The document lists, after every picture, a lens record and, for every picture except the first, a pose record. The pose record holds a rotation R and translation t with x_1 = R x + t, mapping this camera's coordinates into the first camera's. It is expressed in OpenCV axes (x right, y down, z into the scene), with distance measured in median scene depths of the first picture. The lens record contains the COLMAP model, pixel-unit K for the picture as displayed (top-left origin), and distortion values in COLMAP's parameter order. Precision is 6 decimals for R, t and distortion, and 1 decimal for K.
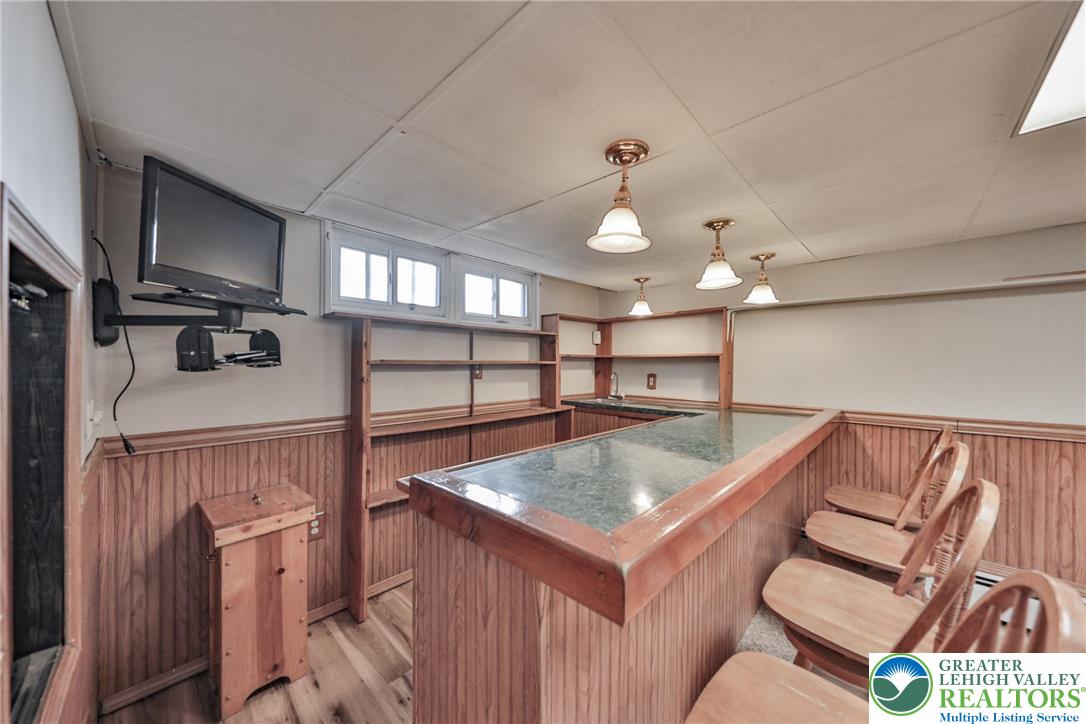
lens RADIAL K [[366.7, 0, 540.4], [0, 366.7, 365.2], [0, 0, 1]] dist [0.007775, -0.001604]
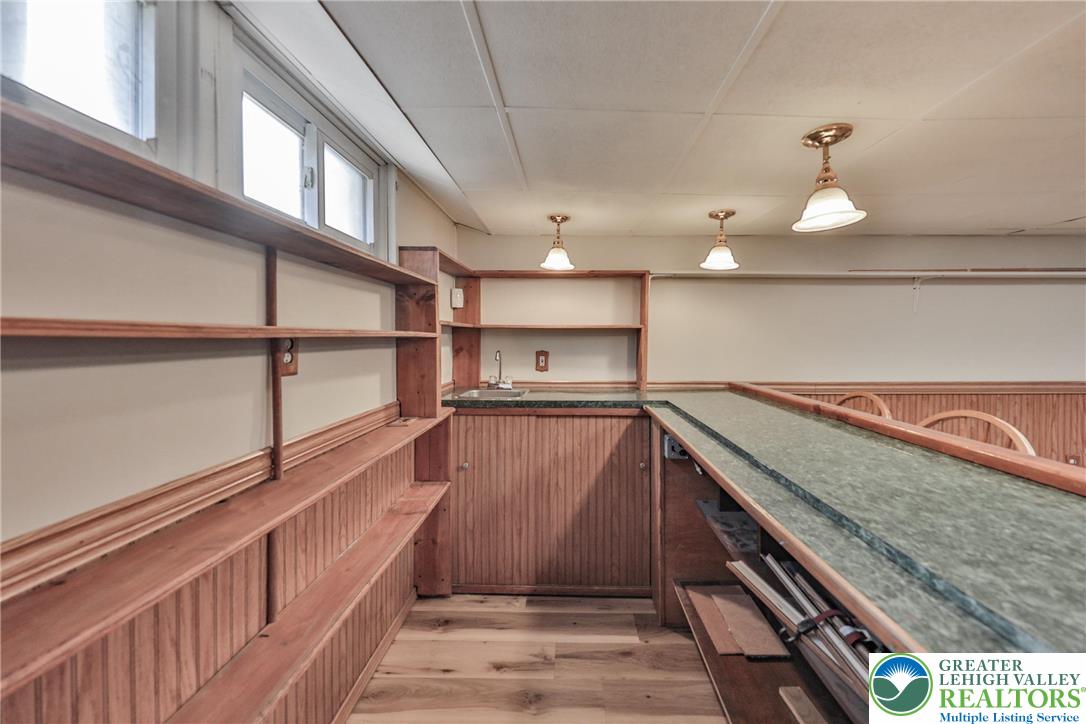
lens RADIAL K [[366.7, 0, 561.6], [0, 366.7, 340.9], [0, 0, 1]] dist [0.007775, -0.001604]
pose [[0.724781, -0.004789, 0.688963, -0.197240], [0.001974, 0.999986, 0.004874, -0.000274], [-0.688977, -0.002172, 0.724780, 0.456358]]
